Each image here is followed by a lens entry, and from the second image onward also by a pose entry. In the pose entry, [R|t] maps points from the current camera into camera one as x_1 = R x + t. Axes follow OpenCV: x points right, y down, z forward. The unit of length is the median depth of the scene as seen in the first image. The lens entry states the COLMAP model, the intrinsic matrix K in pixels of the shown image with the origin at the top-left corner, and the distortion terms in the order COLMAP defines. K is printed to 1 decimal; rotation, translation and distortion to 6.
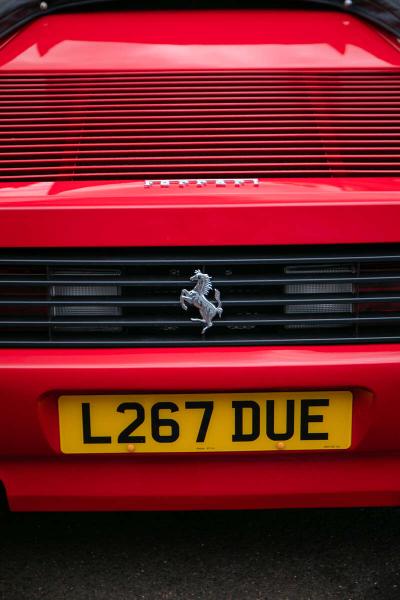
lens RADIAL K [[1088.1, 0, 200.0], [0, 1088.1, 300.0], [0, 0, 1]] dist [0.129306, 0.087648]
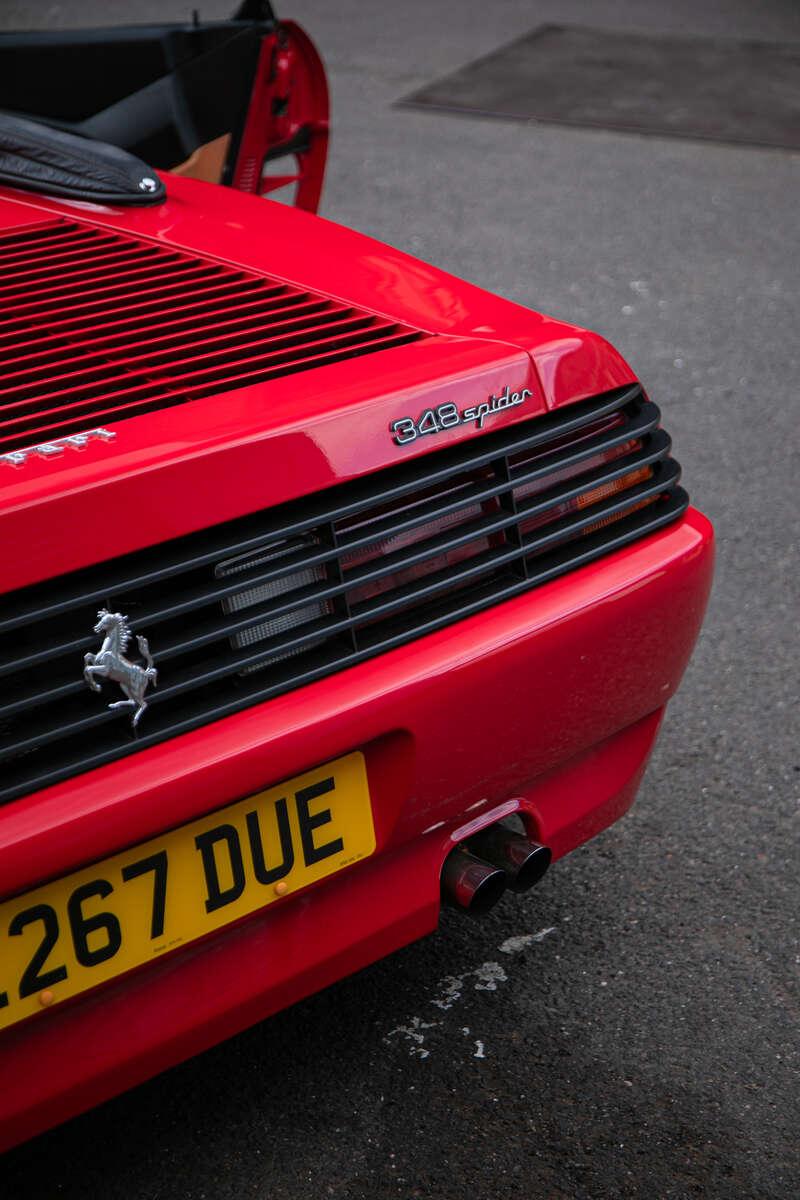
lens RADIAL K [[2176.3, 0, 400.0], [0, 2176.3, 600.0], [0, 0, 1]] dist [0.129306, 0.087648]
pose [[0.755632, -0.267190, 0.598021, -0.497798], [0.305403, 0.951416, 0.039190, -0.028302], [-0.579438, 0.153024, 0.800522, 0.074459]]
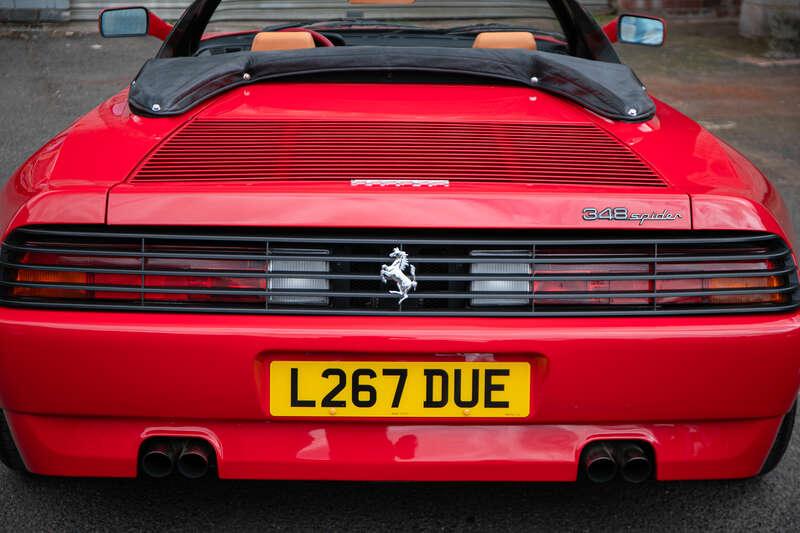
lens RADIAL K [[1450.8, 0, 400.0], [0, 1450.8, 266.5], [0, 0, 1]] dist [0.129306, 0.087648]
pose [[0.999654, 0.020757, 0.016144, -0.021903], [-0.016894, 0.977422, -0.210622, 0.305762], [-0.020152, 0.210276, 0.977434, -0.494141]]
